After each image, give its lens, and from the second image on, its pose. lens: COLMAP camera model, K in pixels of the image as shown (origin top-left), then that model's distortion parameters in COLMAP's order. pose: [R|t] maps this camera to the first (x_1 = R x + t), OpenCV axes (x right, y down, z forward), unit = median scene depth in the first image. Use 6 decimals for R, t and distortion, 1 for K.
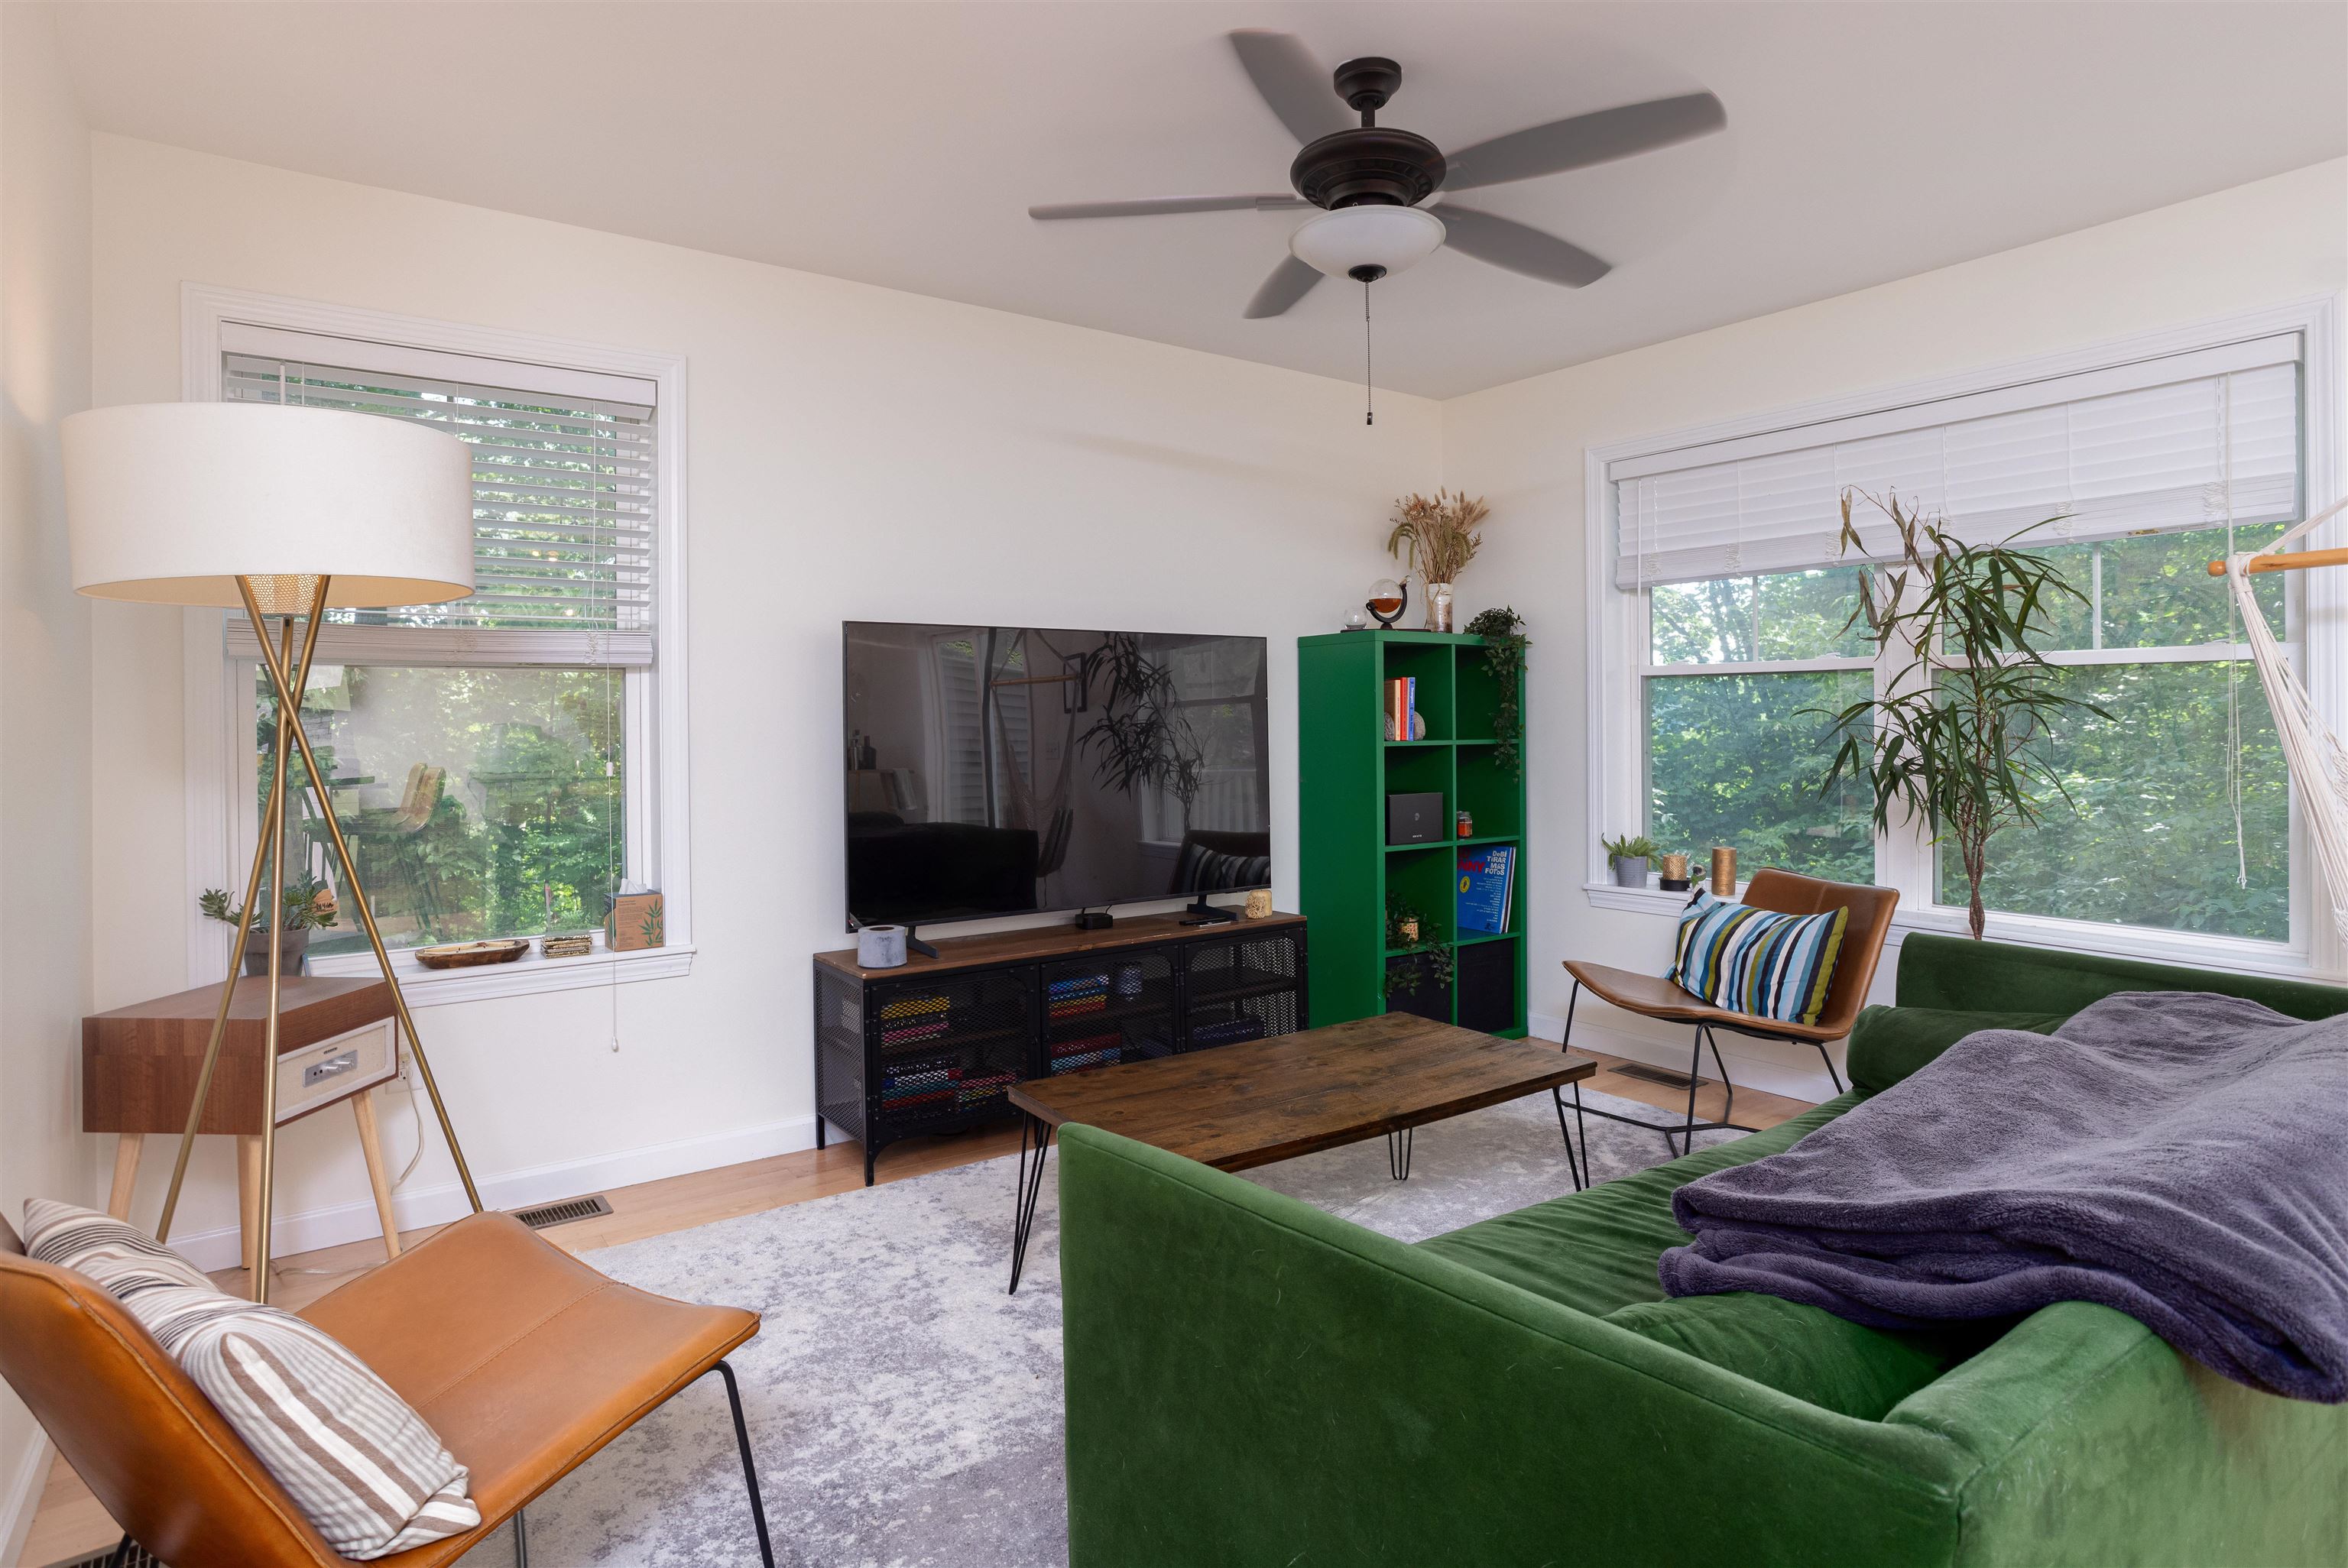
lens RADIAL K [[1264.4, 0, 1184.0], [0, 1264.4, 797.3], [0, 0, 1]] dist [-0.033373, 0.007138]
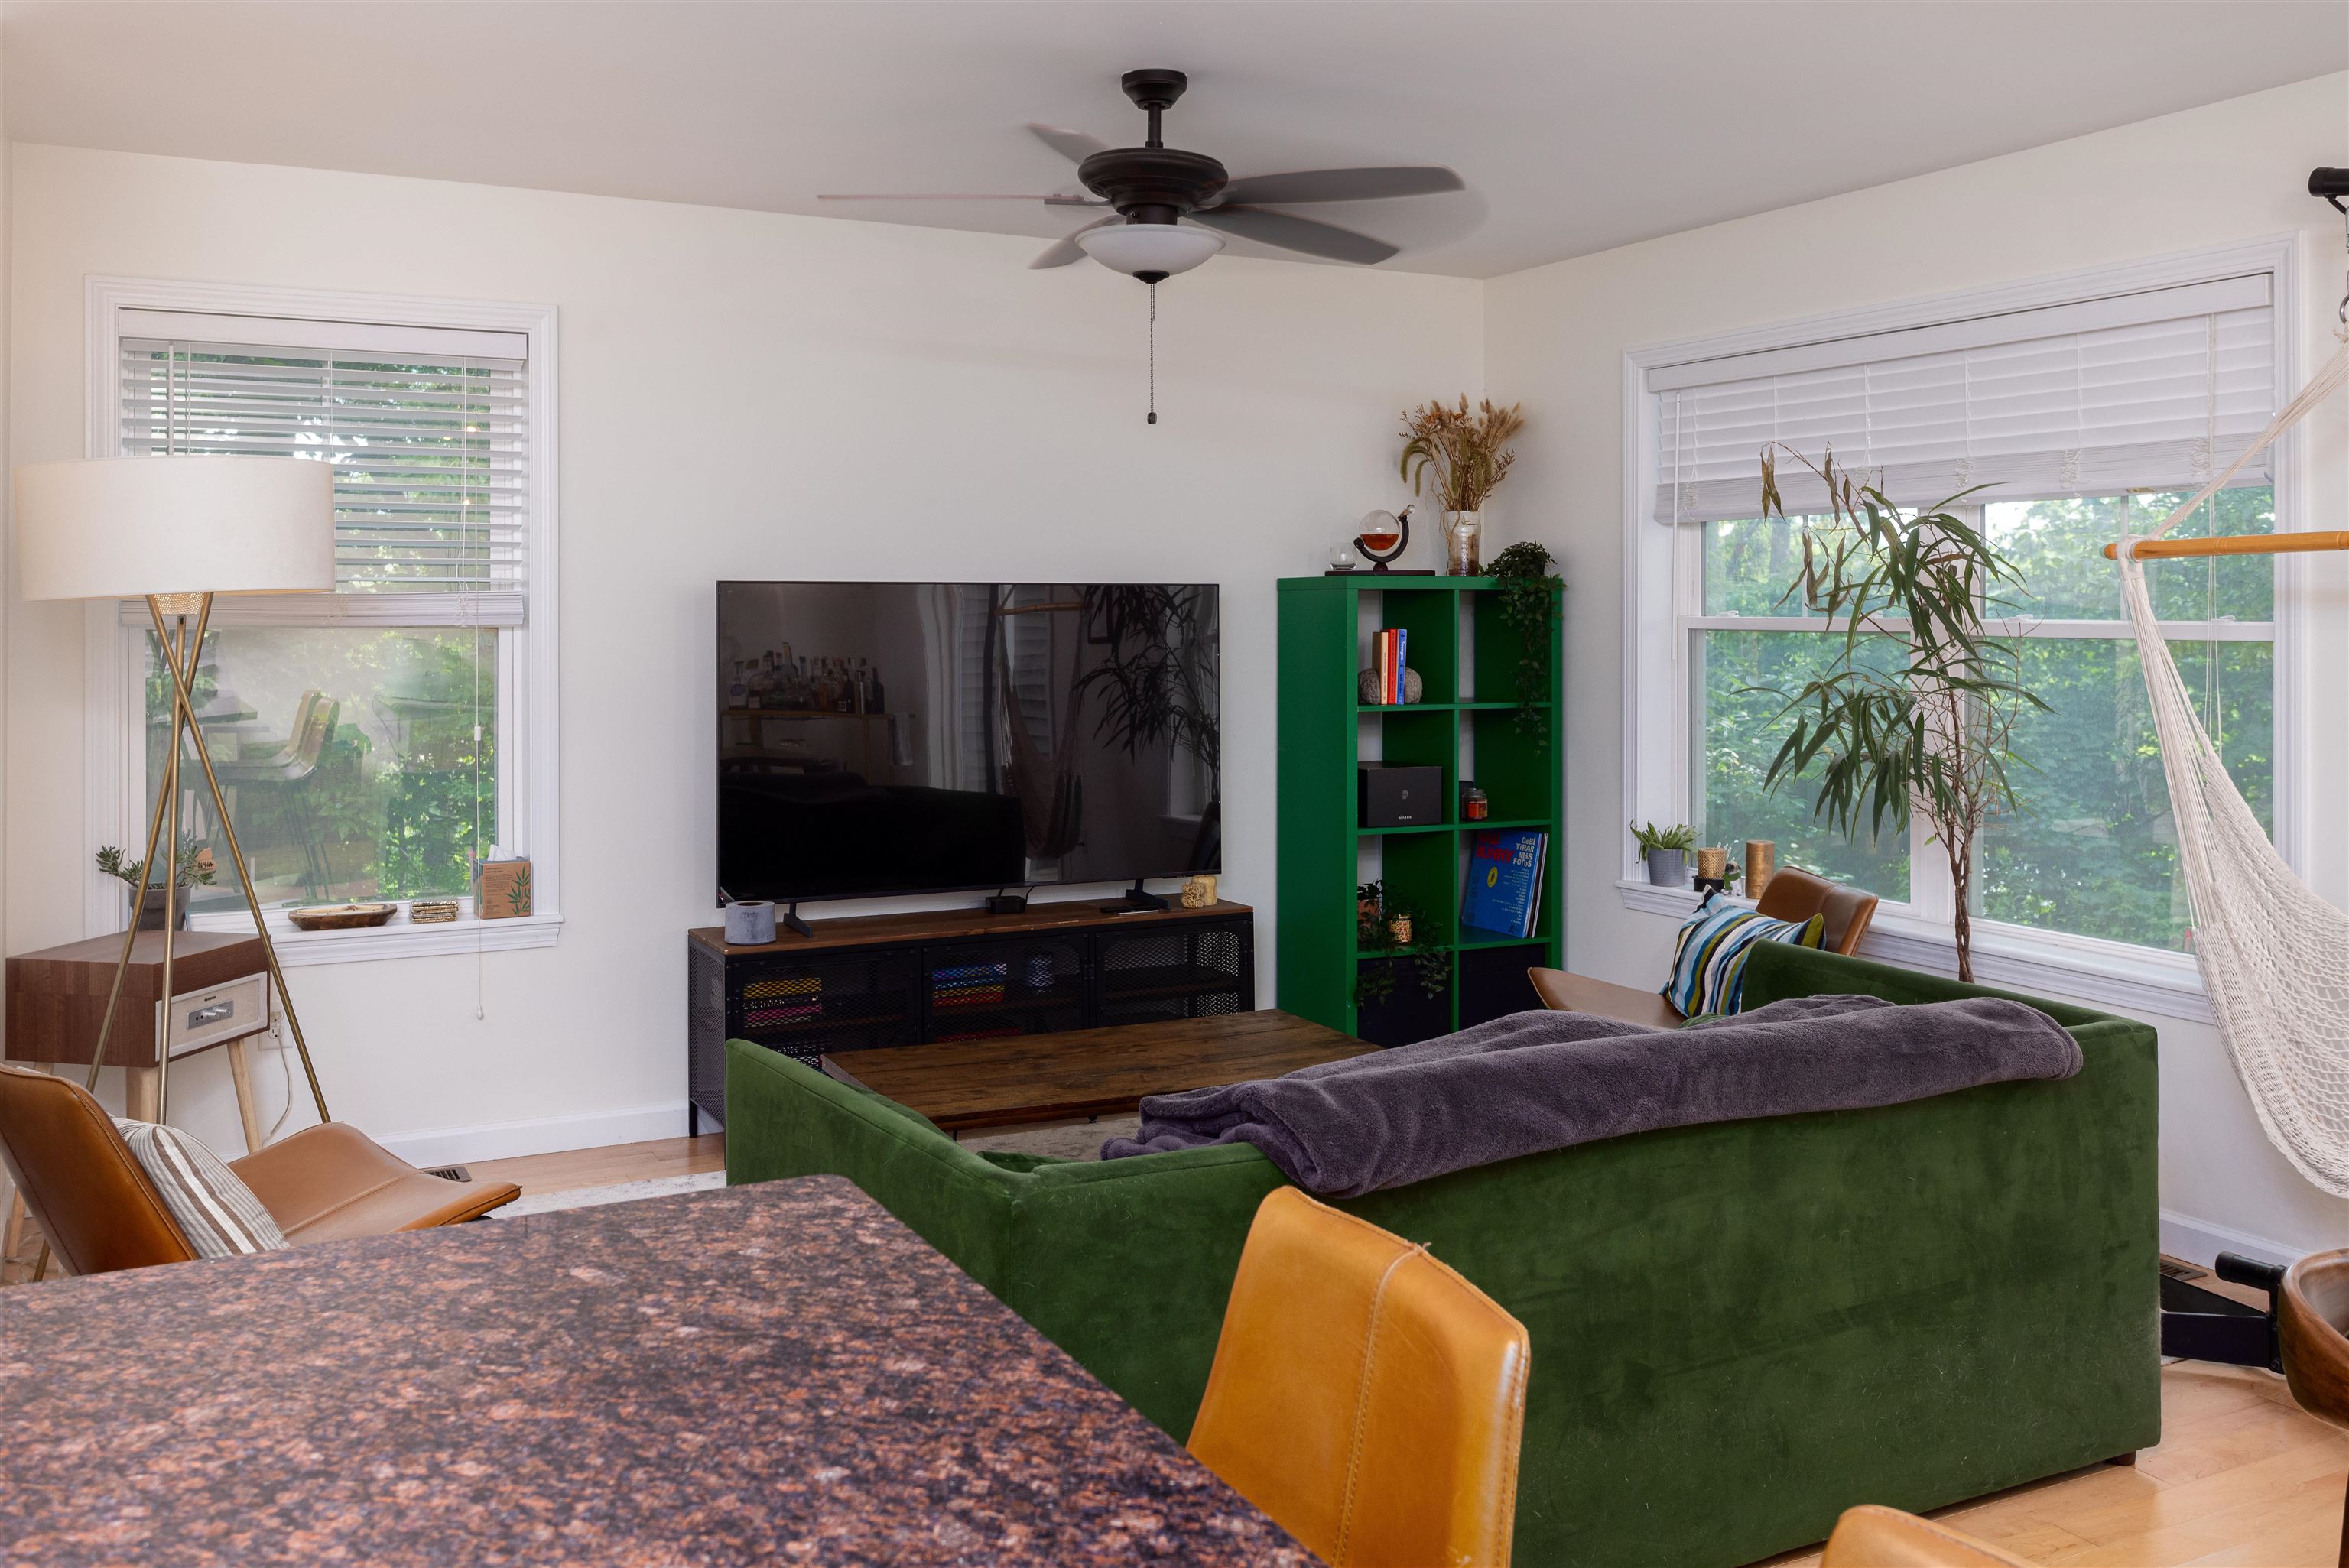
lens RADIAL K [[1999.8, 0, 1178.4], [0, 1999.8, 763.8], [0, 0, 1]] dist [0.008376, -0.051334]
pose [[0.989399, 0.019839, -0.143864, 0.417871], [-0.017415, 0.999685, 0.018094, -0.049320], [0.144177, -0.015397, 0.989432, -0.631962]]
